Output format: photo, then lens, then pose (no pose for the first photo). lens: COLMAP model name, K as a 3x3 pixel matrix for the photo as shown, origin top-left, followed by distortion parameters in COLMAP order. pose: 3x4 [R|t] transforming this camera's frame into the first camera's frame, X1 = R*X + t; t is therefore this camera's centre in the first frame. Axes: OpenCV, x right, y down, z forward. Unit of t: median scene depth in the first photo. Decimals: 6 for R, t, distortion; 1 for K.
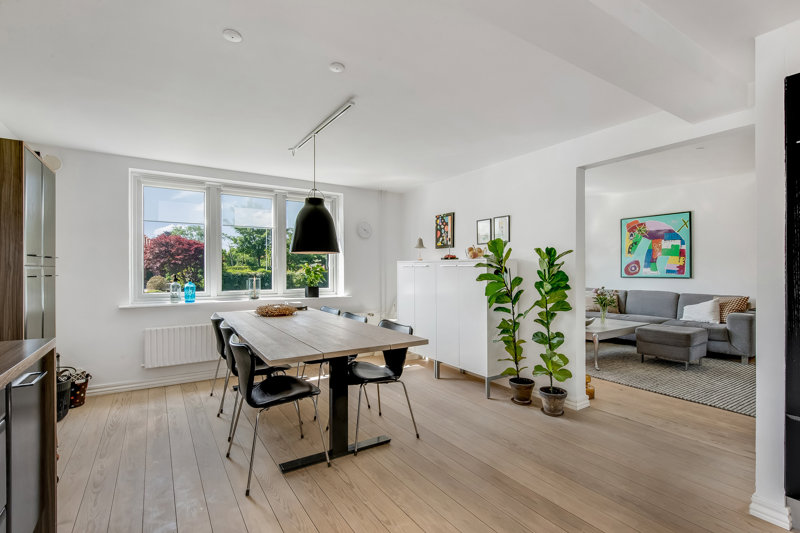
lens RADIAL K [[376.5, 0, 403.0], [0, 376.5, 269.1], [0, 0, 1]] dist [-0.000715, 0.000332]
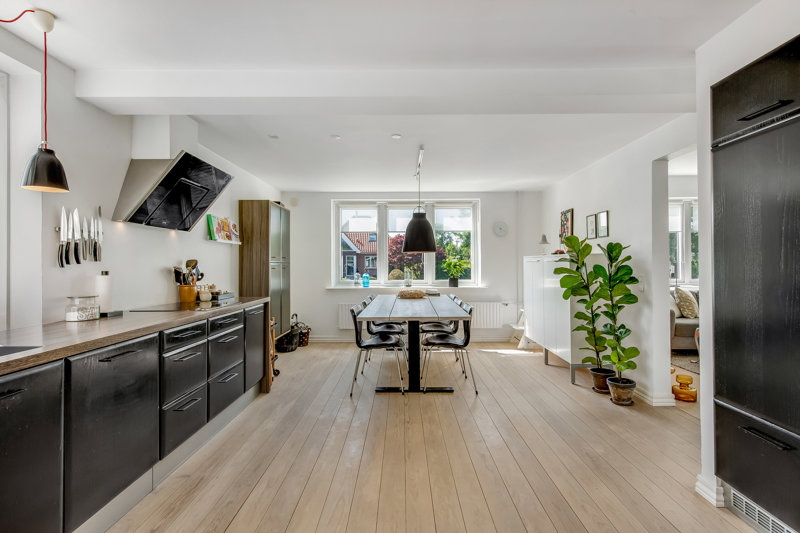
lens RADIAL K [[394.3, 0, 400.8], [0, 394.3, 261.9], [0, 0, 1]] dist [0.004416, -0.000253]
pose [[0.833540, -0.005013, -0.552436, 0.399217], [0.003480, 0.999987, -0.003823, -0.001837], [0.552448, 0.001264, 0.833547, -0.193280]]
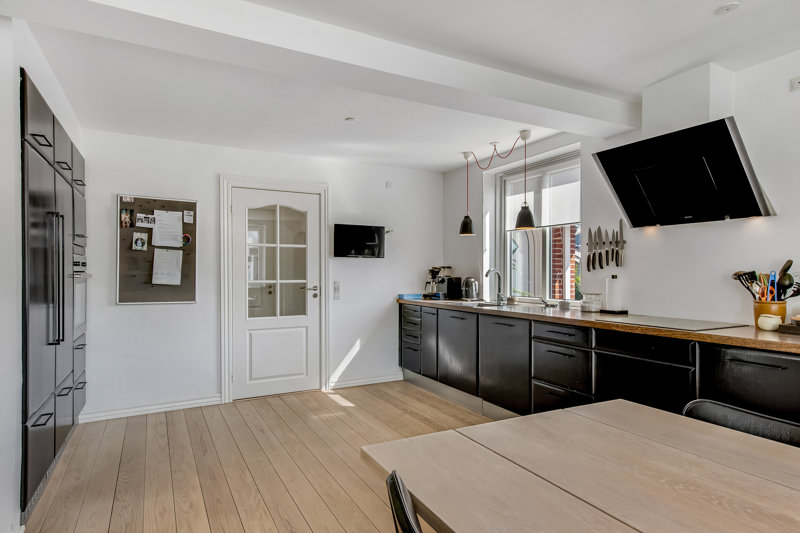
lens RADIAL K [[457.7, 0, 402.7], [0, 457.7, 269.2], [0, 0, 1]] dist [0.004410, 0.000352]
pose [[-0.996783, 0.000205, 0.080145, -0.018781], [0.000083, 0.999999, -0.001529, -0.000895], [-0.080145, -0.001518, -0.996782, 0.954094]]
